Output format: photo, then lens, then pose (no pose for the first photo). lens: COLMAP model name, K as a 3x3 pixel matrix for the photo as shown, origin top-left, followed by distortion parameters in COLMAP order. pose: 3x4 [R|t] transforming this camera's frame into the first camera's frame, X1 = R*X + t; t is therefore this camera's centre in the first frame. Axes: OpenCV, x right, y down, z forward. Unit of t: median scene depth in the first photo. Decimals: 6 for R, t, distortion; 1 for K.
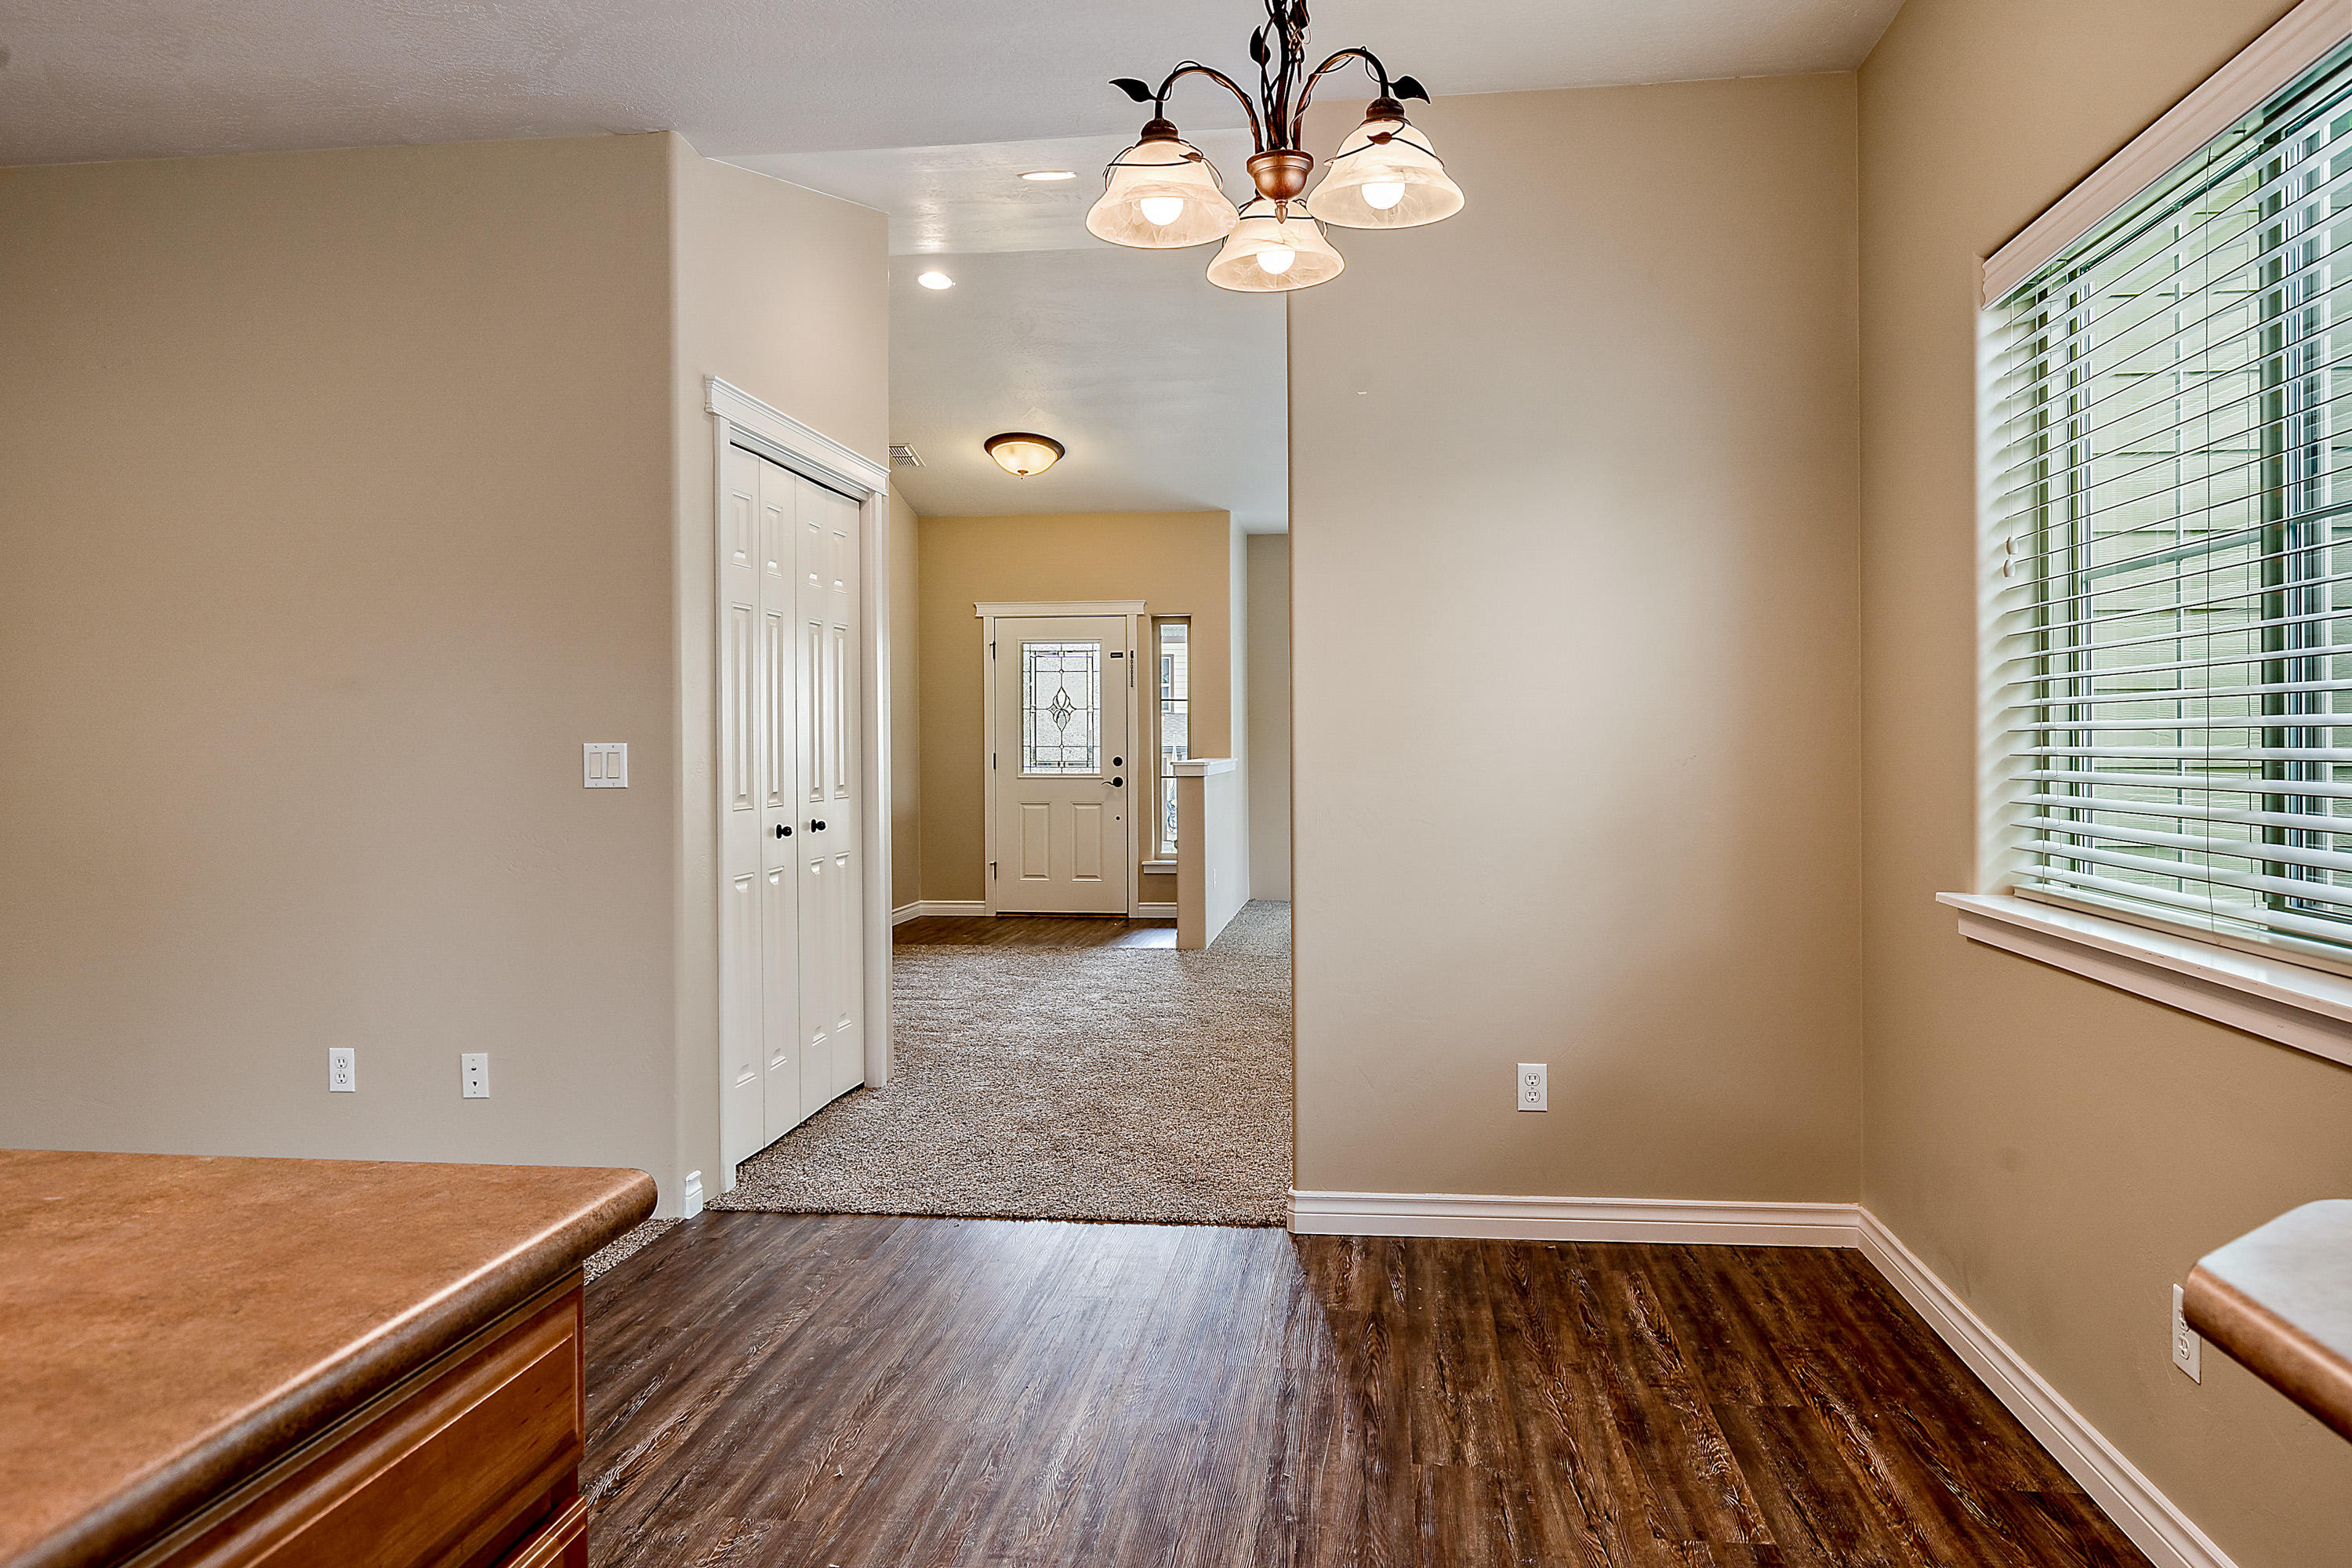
lens RADIAL K [[1586.5, 0, 1188.1], [0, 1586.5, 745.0], [0, 0, 1]] dist [0.001278, -0.002249]
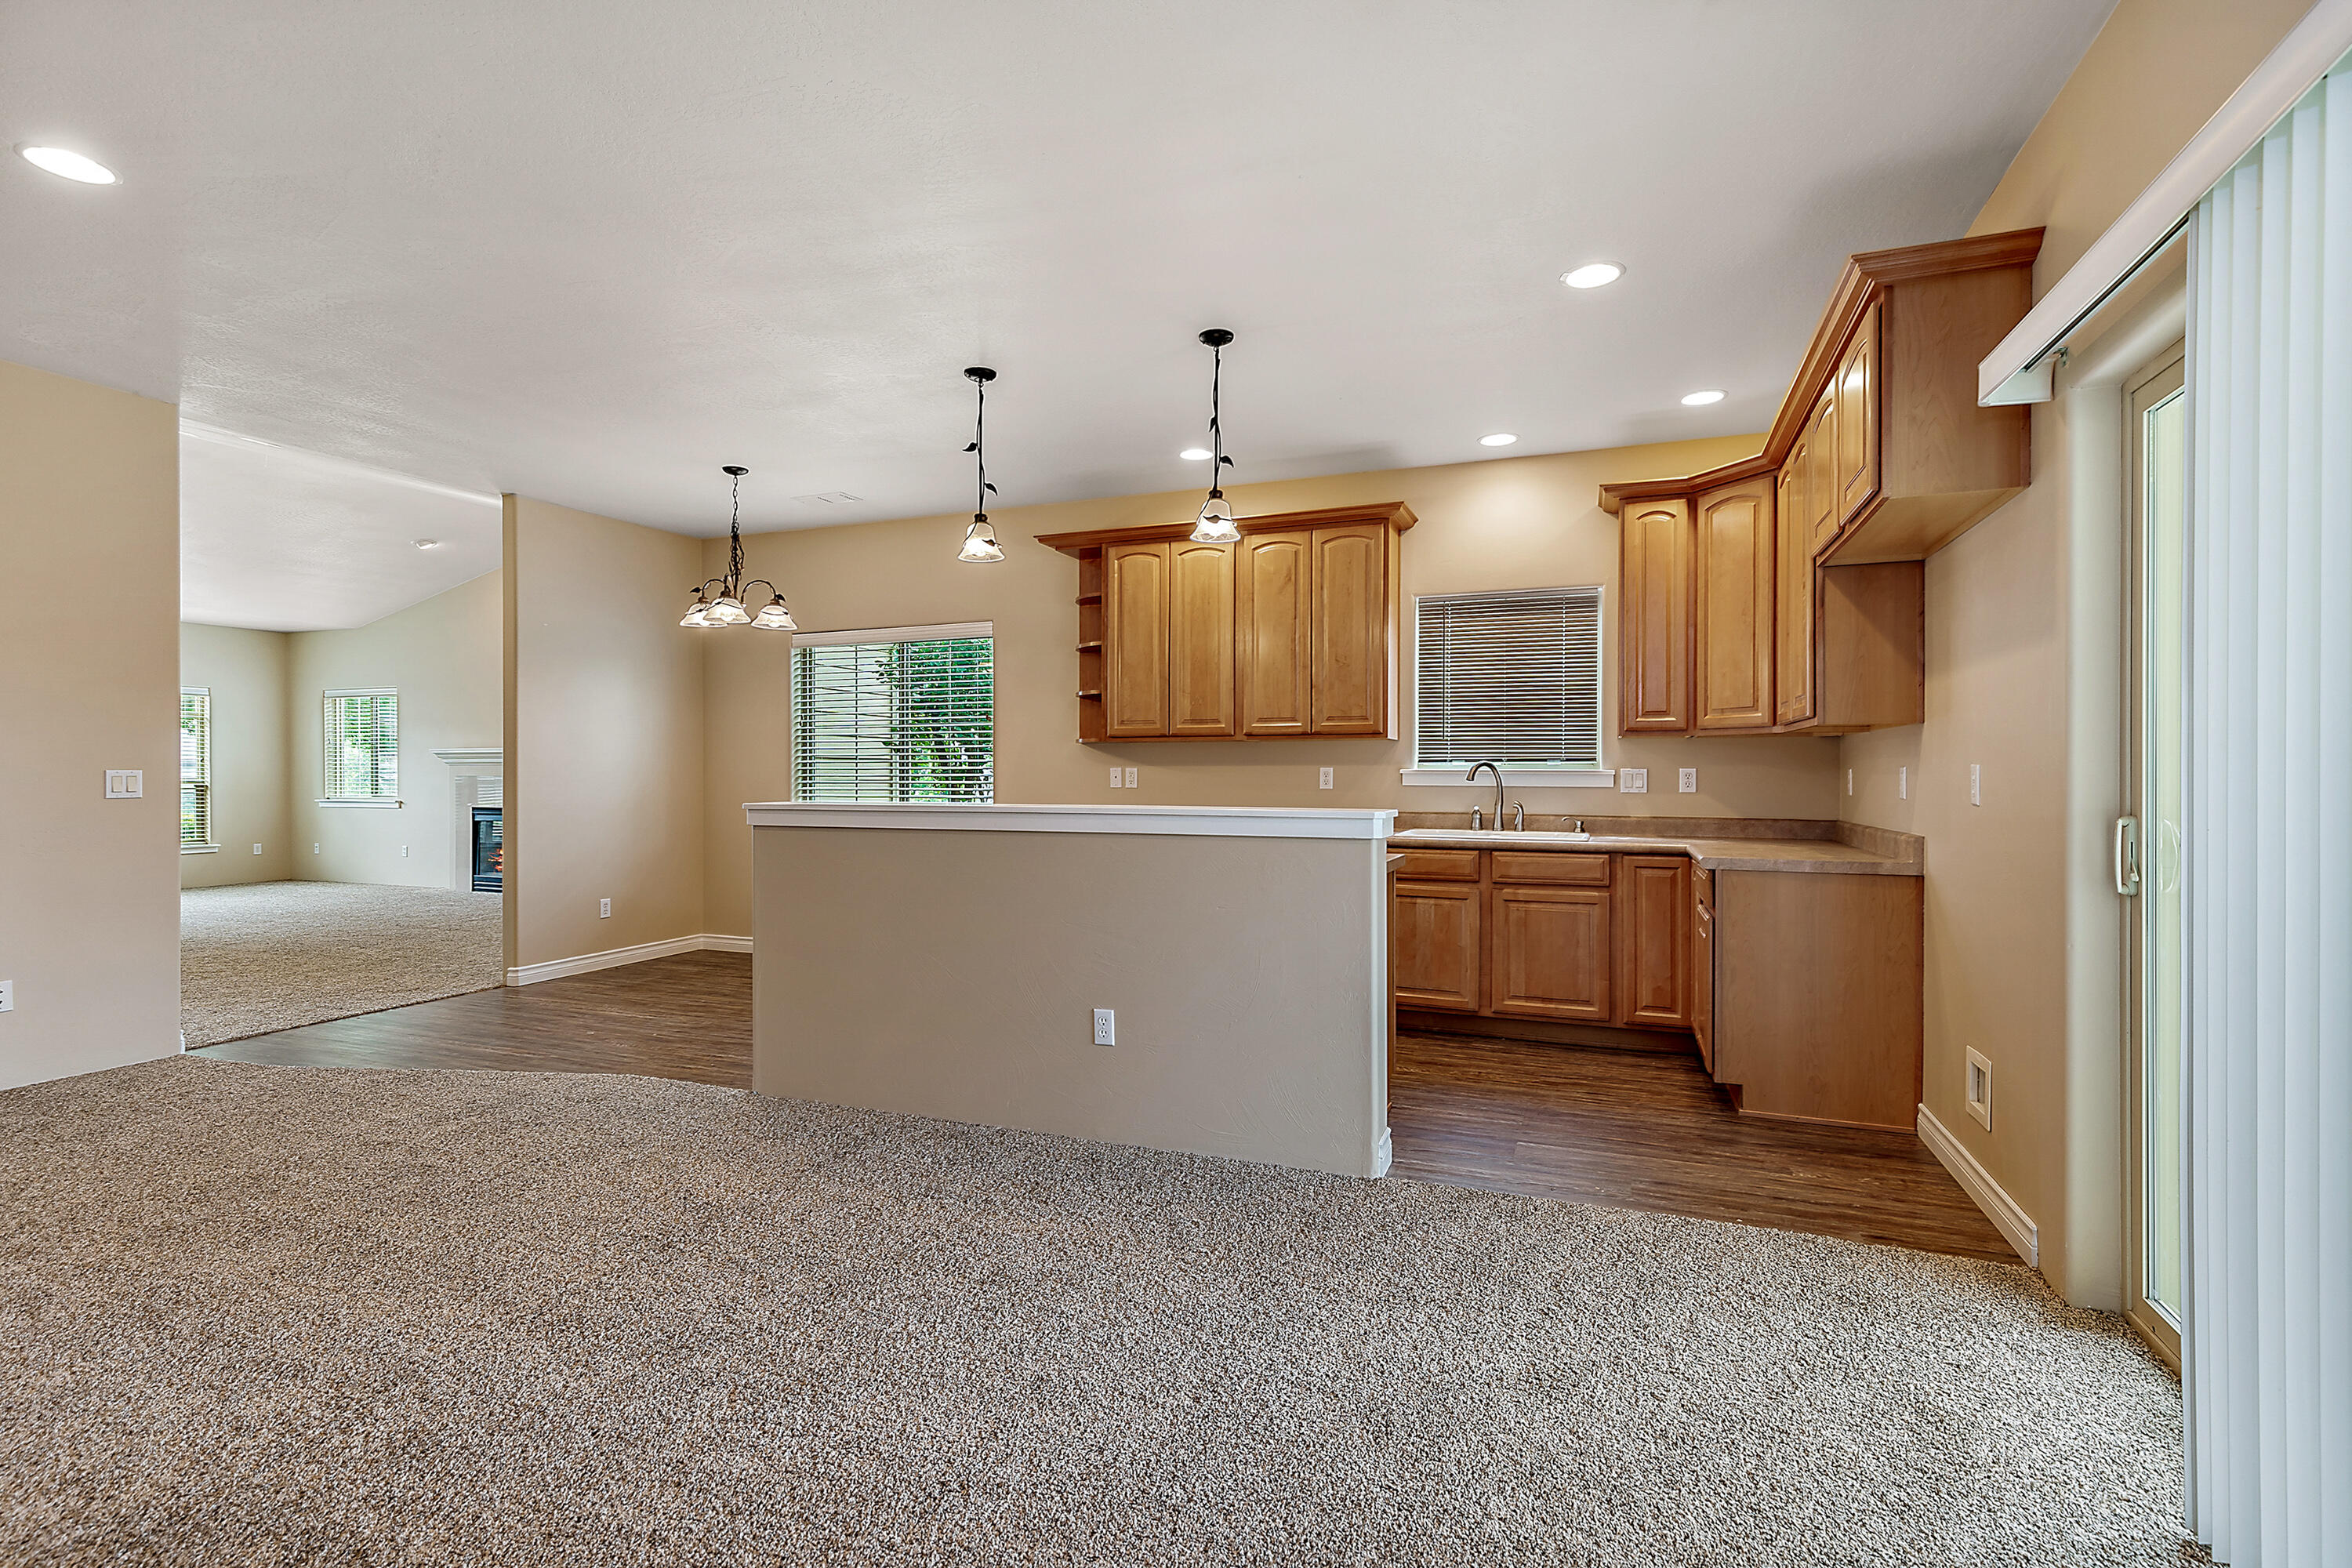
lens RADIAL K [[1083.0, 0, 1179.7], [0, 1083.0, 780.1], [0, 0, 1]] dist [0.005948, -0.000099]
pose [[0.252134, -0.002355, 0.967689, -1.529303], [0.001565, 0.999997, 0.002026, 0.010895], [-0.967691, 0.001004, 0.252137, -0.403268]]
